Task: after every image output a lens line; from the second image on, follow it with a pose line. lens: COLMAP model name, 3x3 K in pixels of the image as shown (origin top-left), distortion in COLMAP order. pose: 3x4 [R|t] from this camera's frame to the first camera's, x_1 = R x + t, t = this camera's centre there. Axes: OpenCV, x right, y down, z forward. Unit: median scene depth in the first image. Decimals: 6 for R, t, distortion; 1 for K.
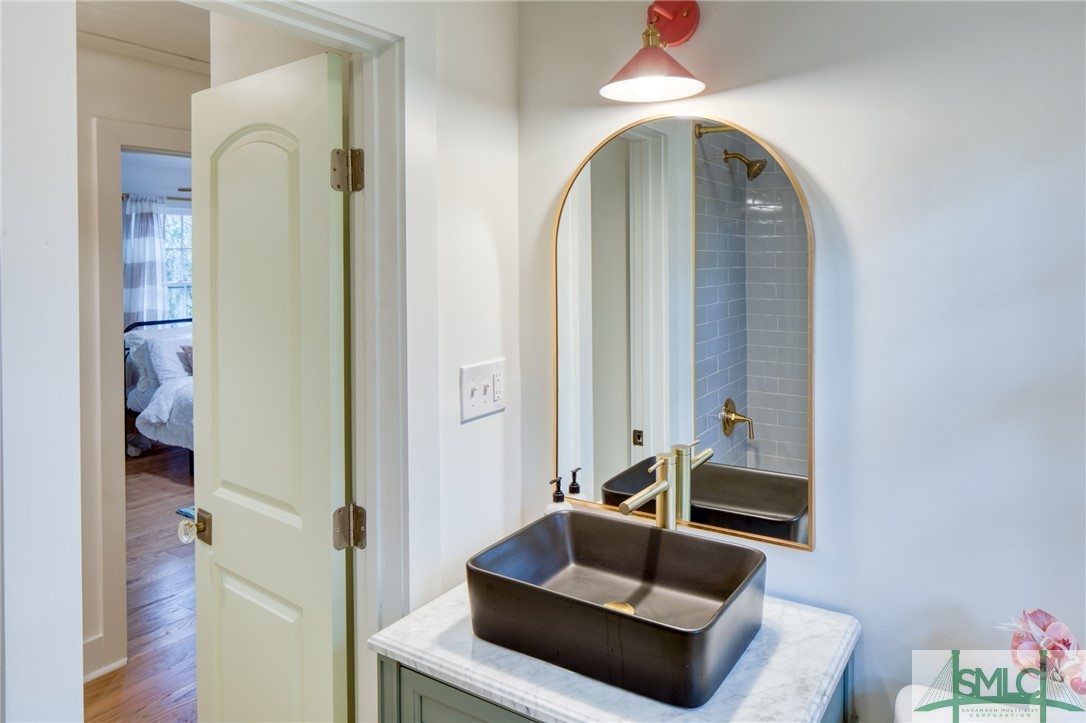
lens RADIAL K [[730.7, 0, 543.7], [0, 730.7, 246.5], [0, 0, 1]] dist [-0.009018, 0.000990]
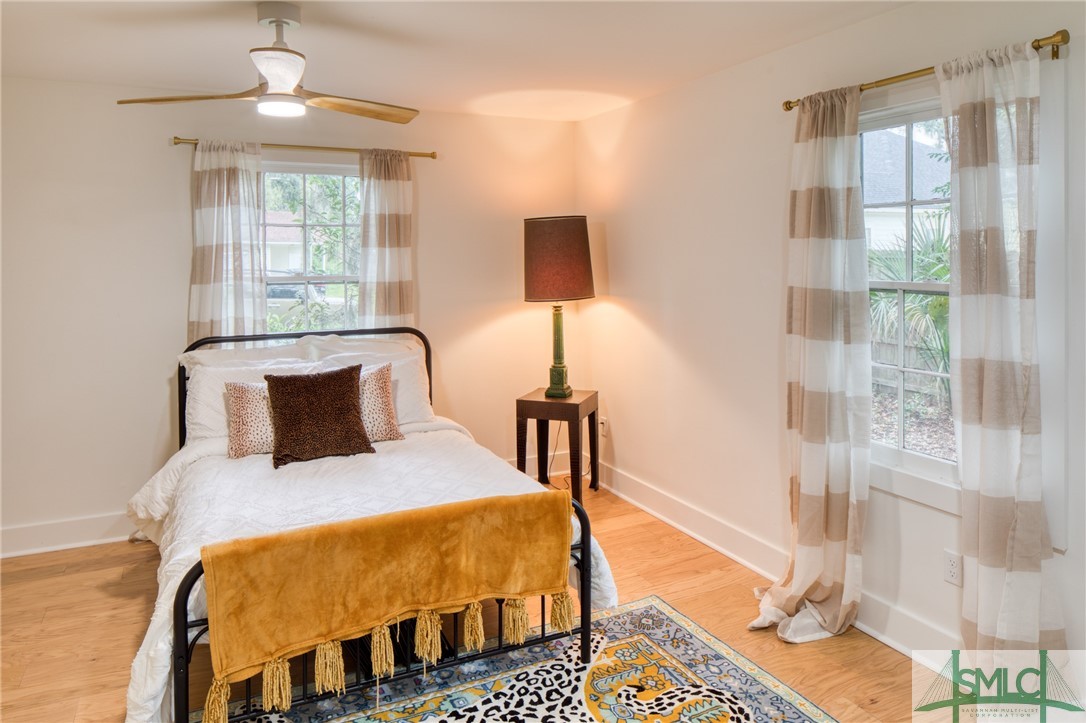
lens RADIAL K [[732.4, 0, 542.0], [0, 732.4, 264.3], [0, 0, 1]] dist [-0.005083, -0.002993]
pose [[0.857217, 0.014385, -0.514755, 0.030840], [0.001051, 0.999559, 0.029684, 0.020293], [0.514955, -0.025987, 0.856823, 0.593088]]
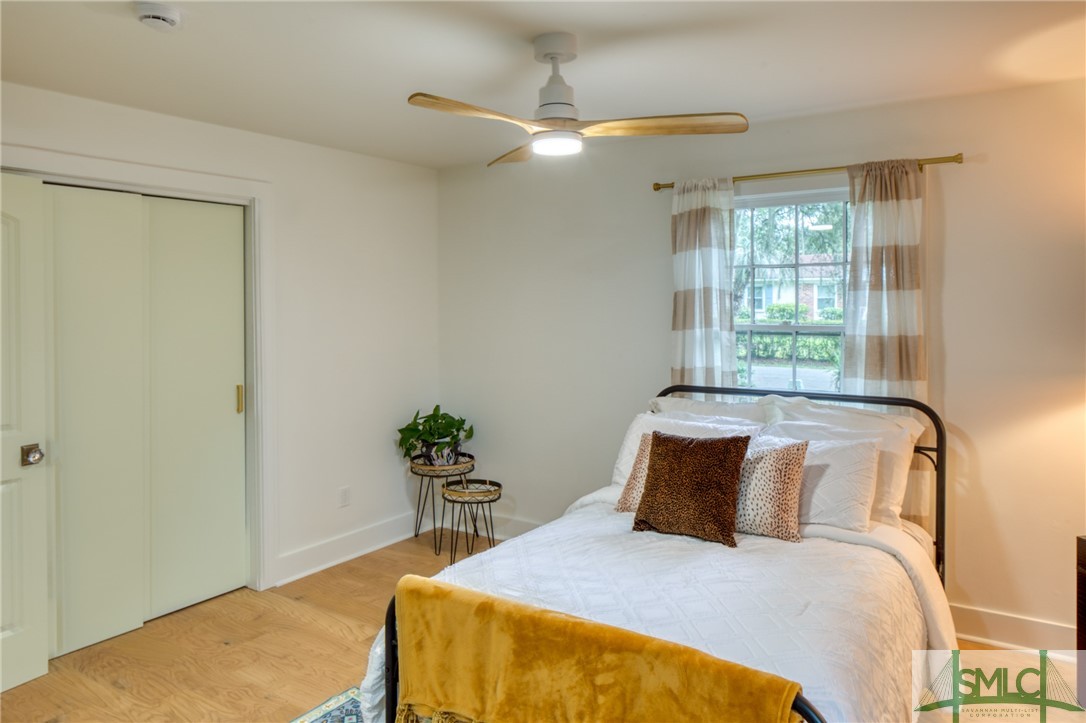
lens RADIAL K [[755.3, 0, 524.8], [0, 755.3, 307.6], [0, 0, 1]] dist [-0.010437, -0.003042]
pose [[-0.026332, 0.020312, -0.999447, 0.096804], [0.017092, 0.999657, 0.019866, 0.021972], [0.999507, -0.016560, -0.026670, 0.880313]]
